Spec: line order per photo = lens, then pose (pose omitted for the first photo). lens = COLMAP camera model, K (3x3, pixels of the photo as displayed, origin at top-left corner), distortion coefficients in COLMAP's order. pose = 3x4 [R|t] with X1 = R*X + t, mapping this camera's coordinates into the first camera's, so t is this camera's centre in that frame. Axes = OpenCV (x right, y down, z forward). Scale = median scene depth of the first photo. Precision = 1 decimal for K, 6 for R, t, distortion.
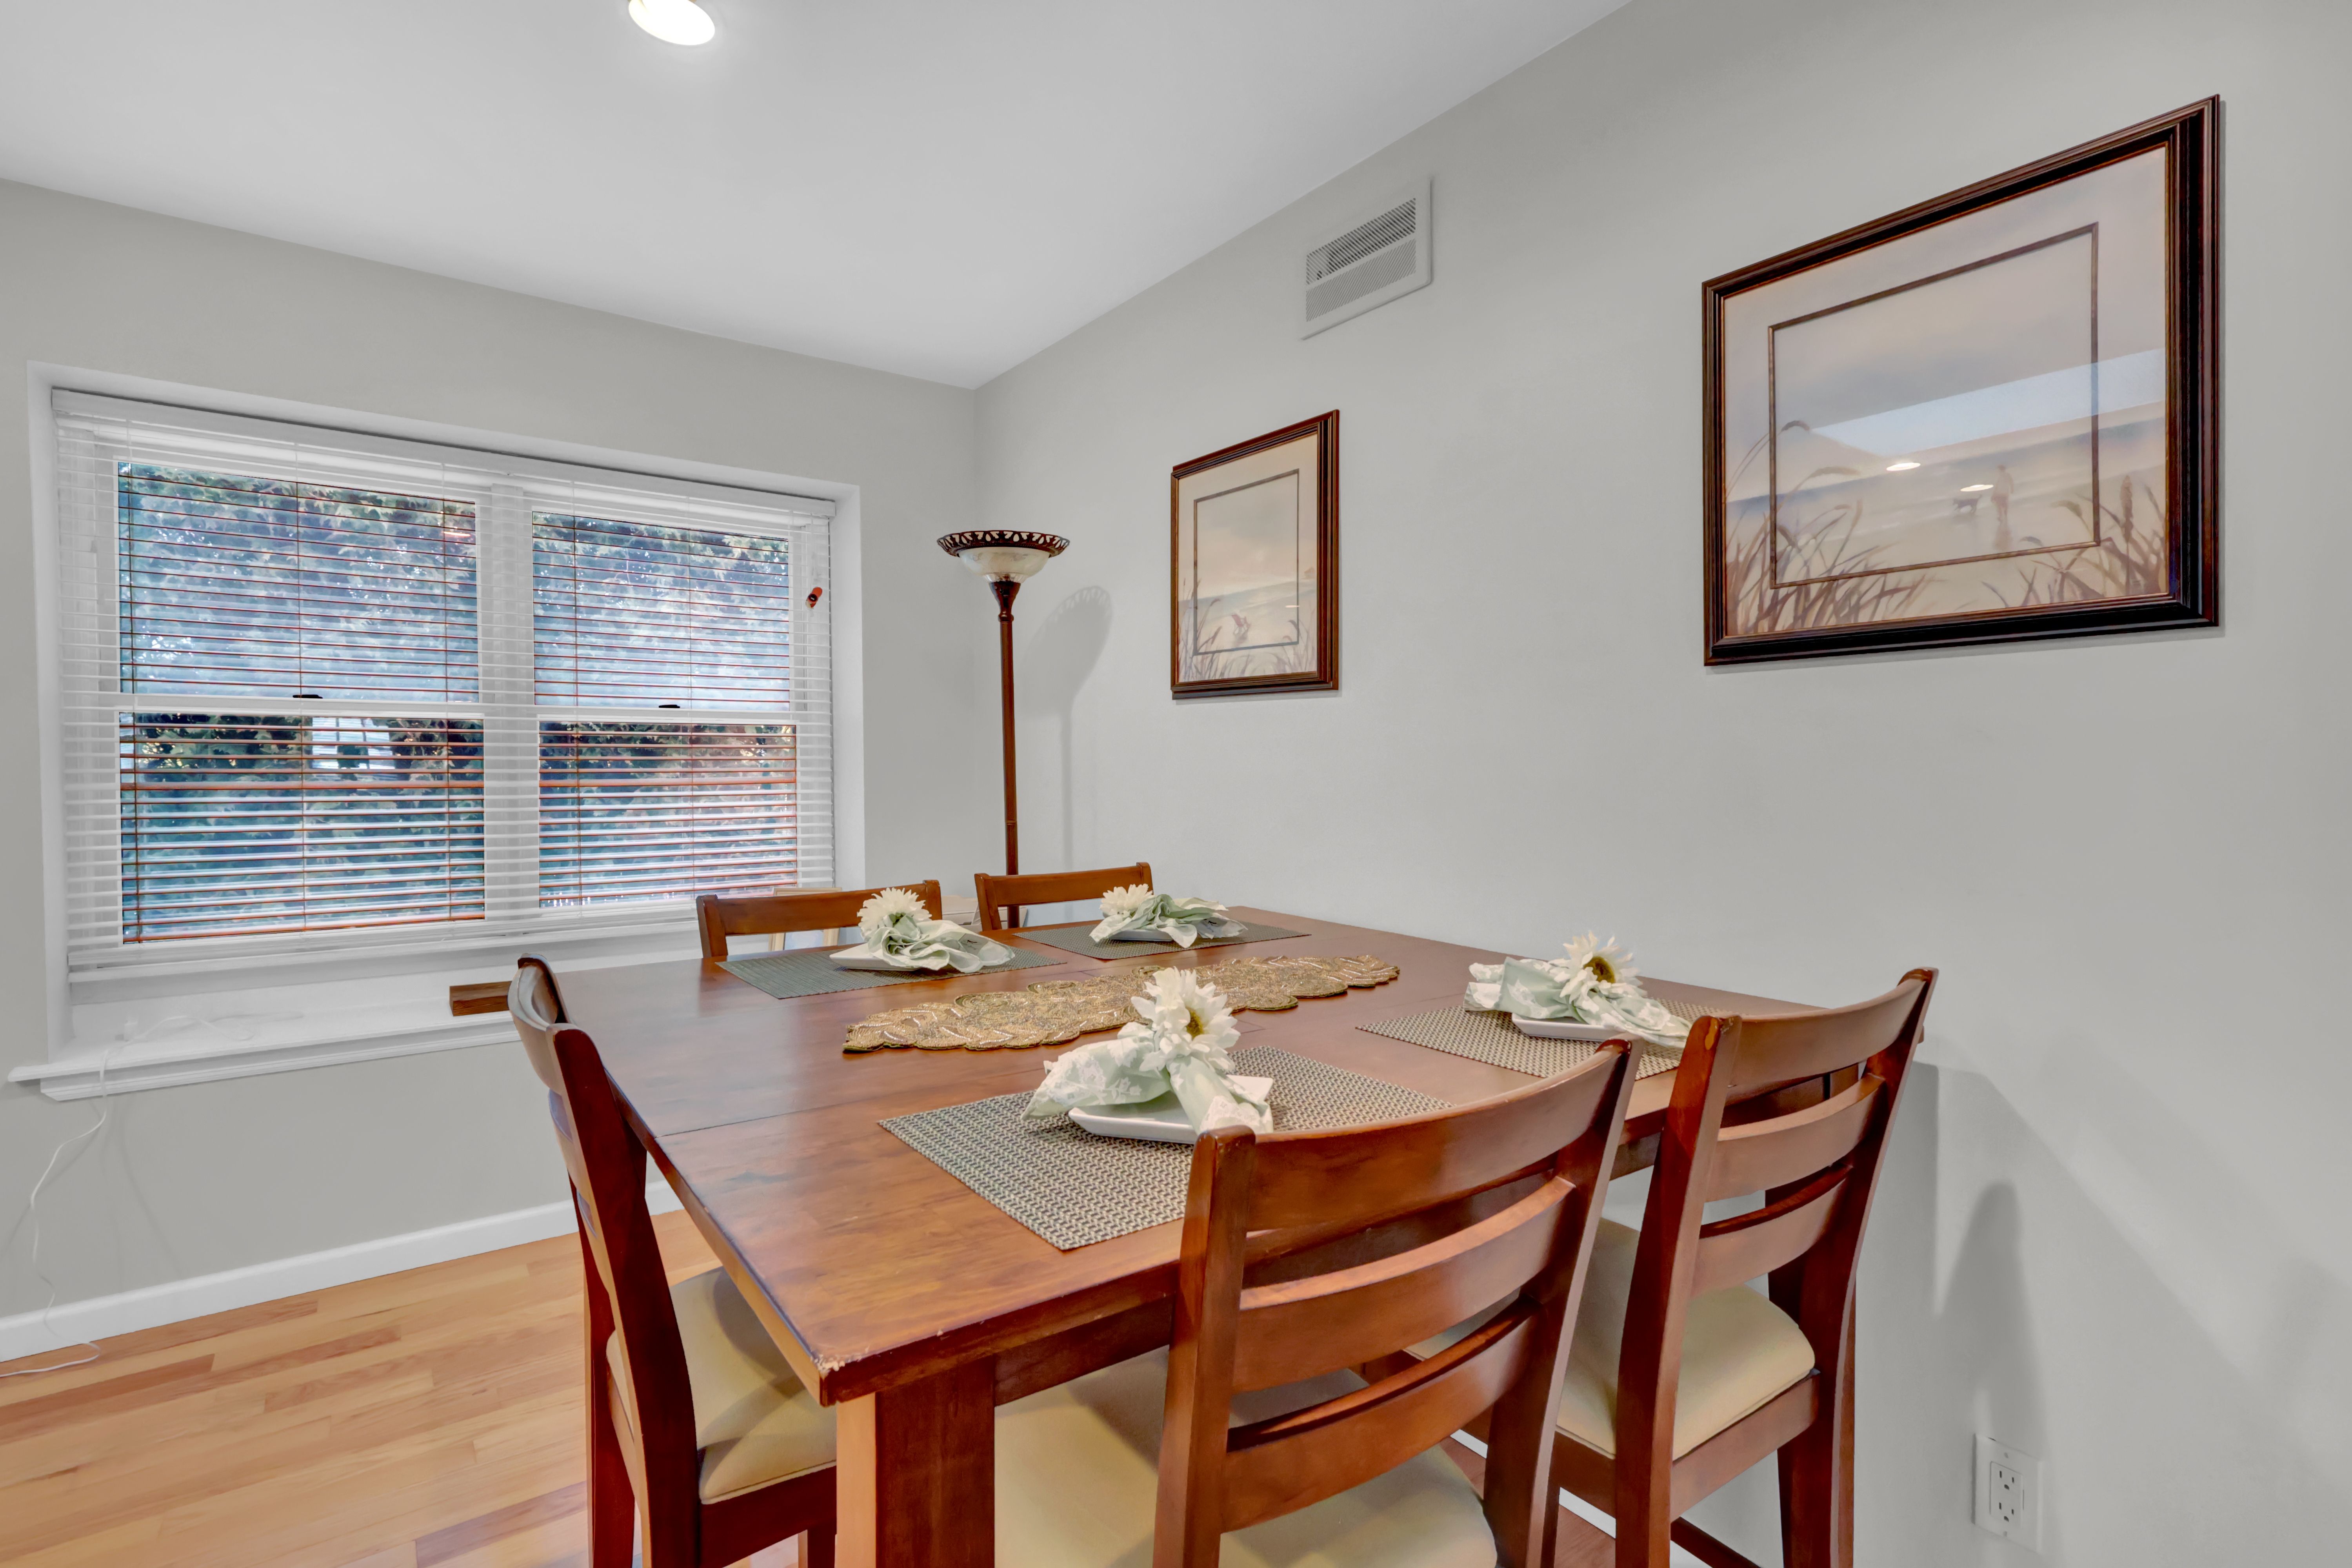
lens RADIAL K [[1088.9, 0, 1134.4], [0, 1088.9, 769.9], [0, 0, 1]] dist [-0.000366, 0.000096]
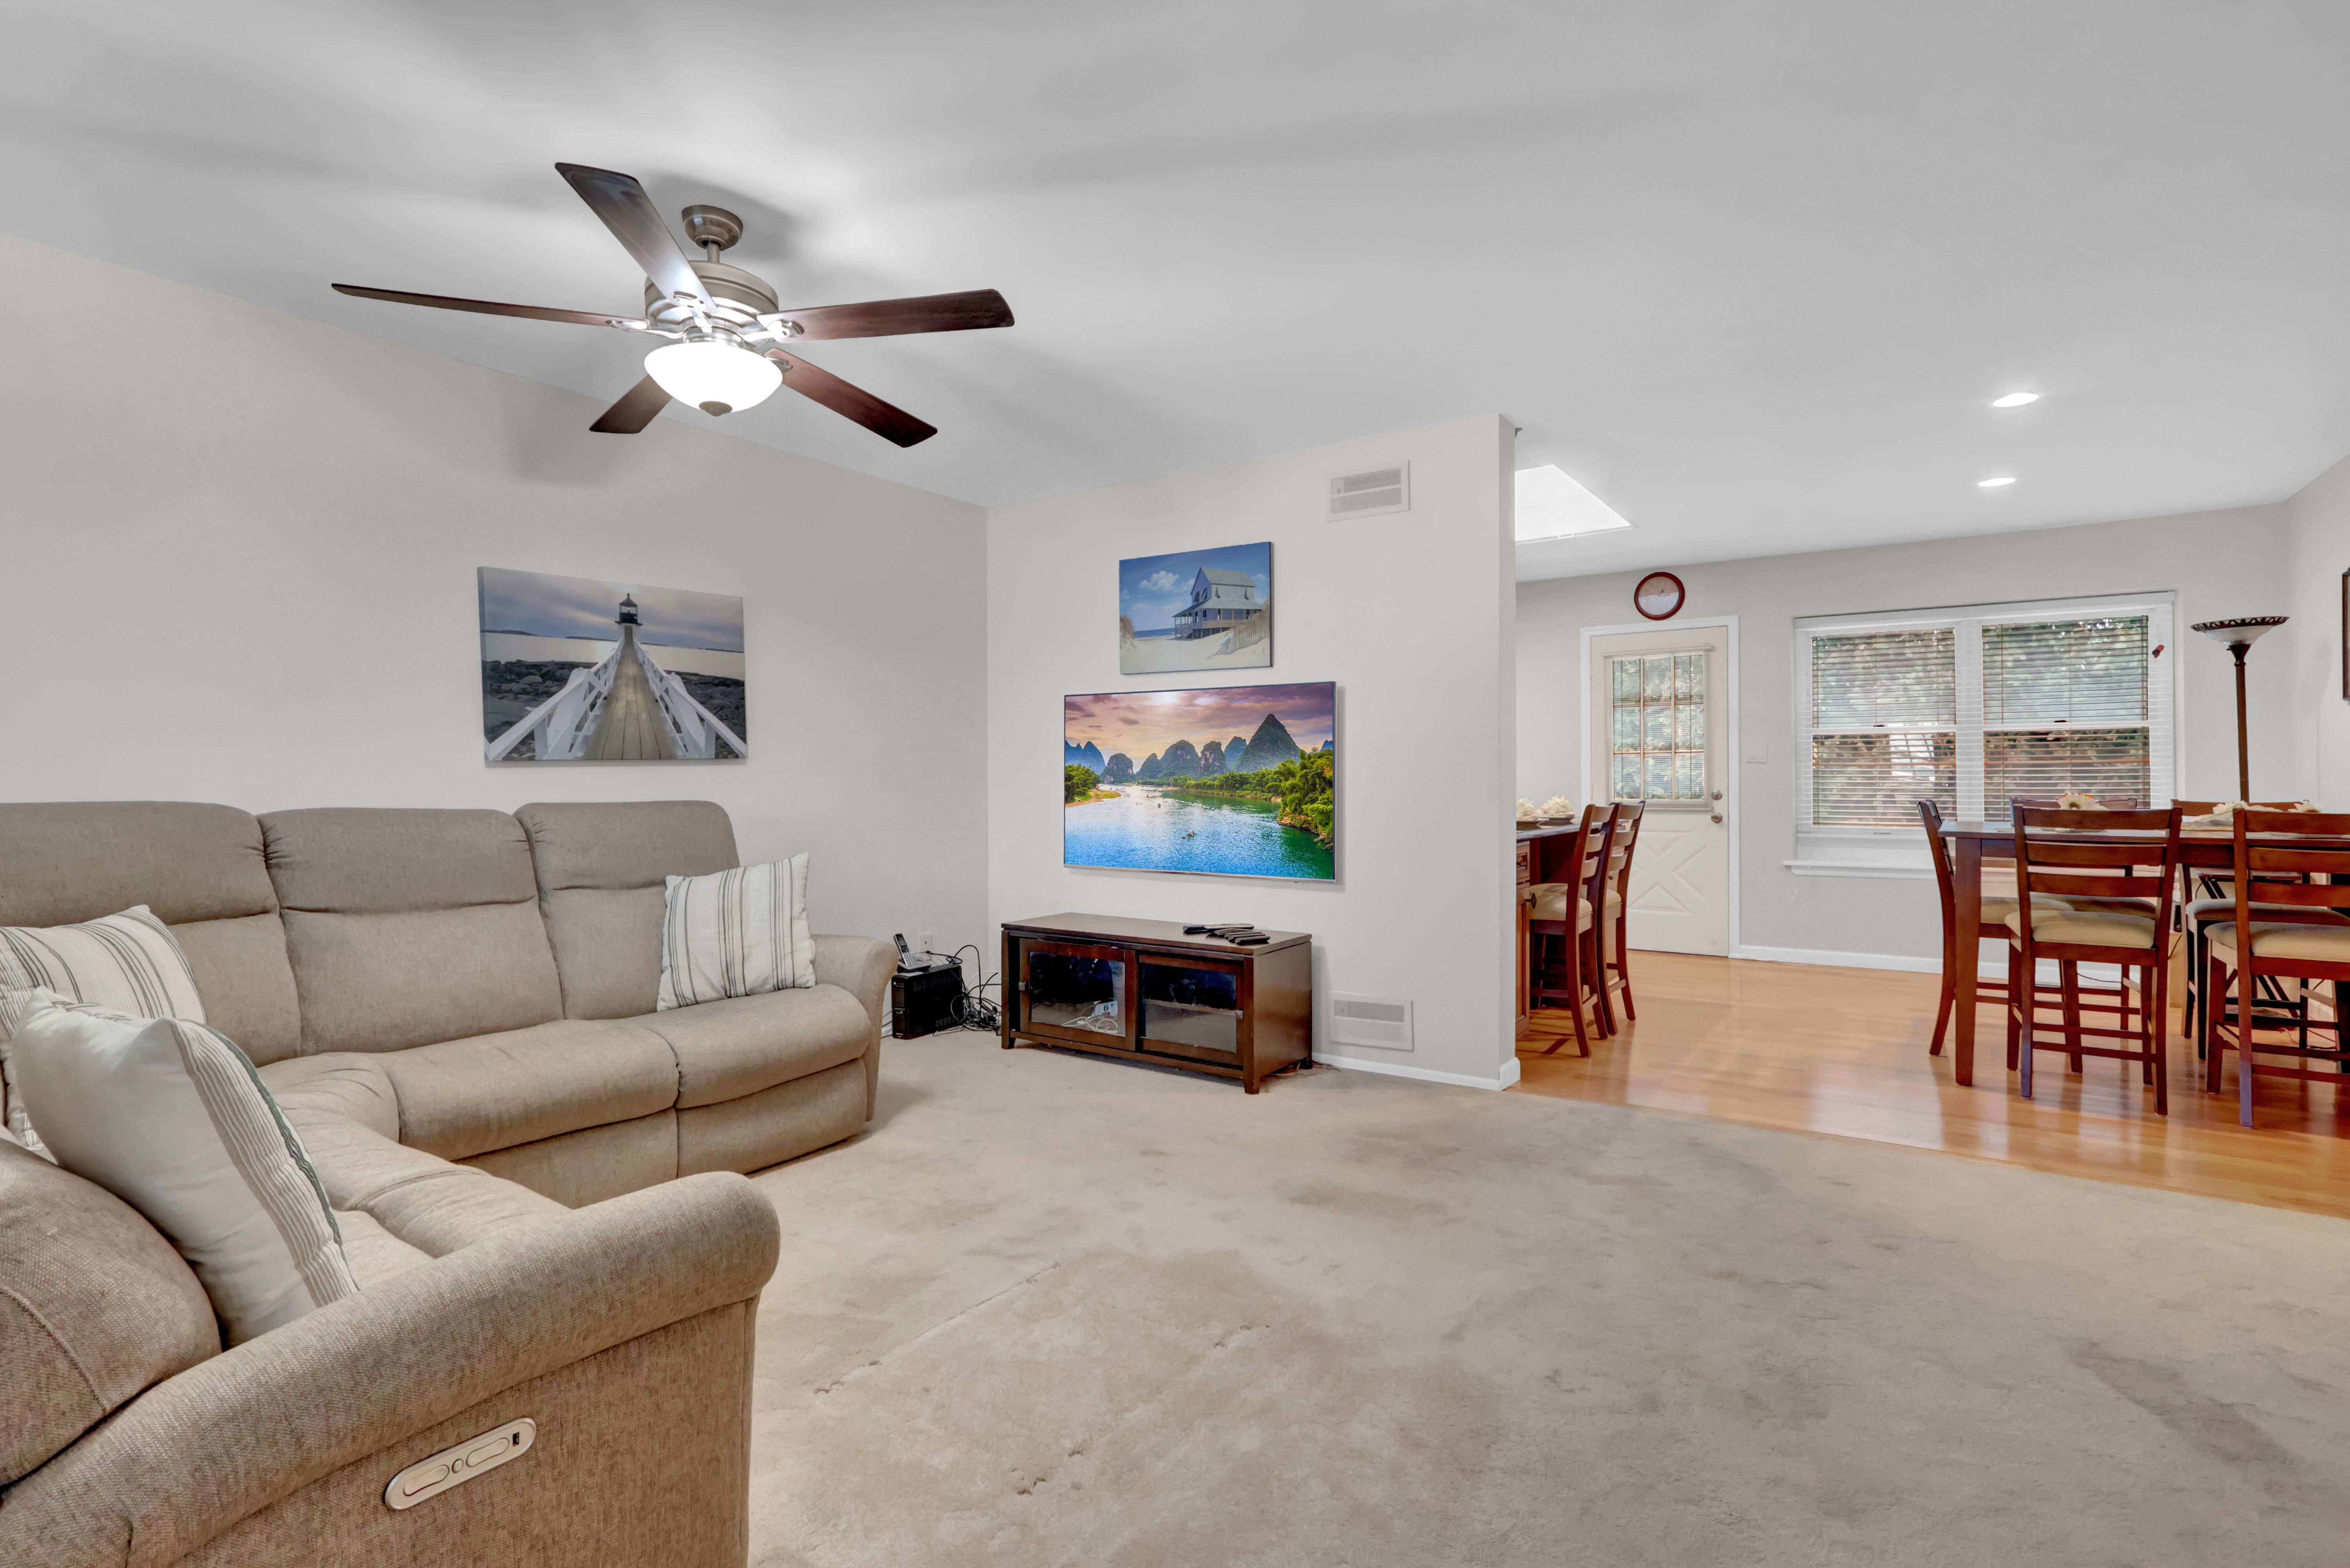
lens RADIAL K [[1072.4, 0, 1237.5], [0, 1072.4, 778.8], [0, 0, 1]] dist [-0.000008, 0.000036]
pose [[0.364952, 0.000413, -0.931026, 1.163400], [0.001183, 0.999999, 0.000907, 0.056567], [0.931026, -0.001432, 0.364951, -1.485114]]
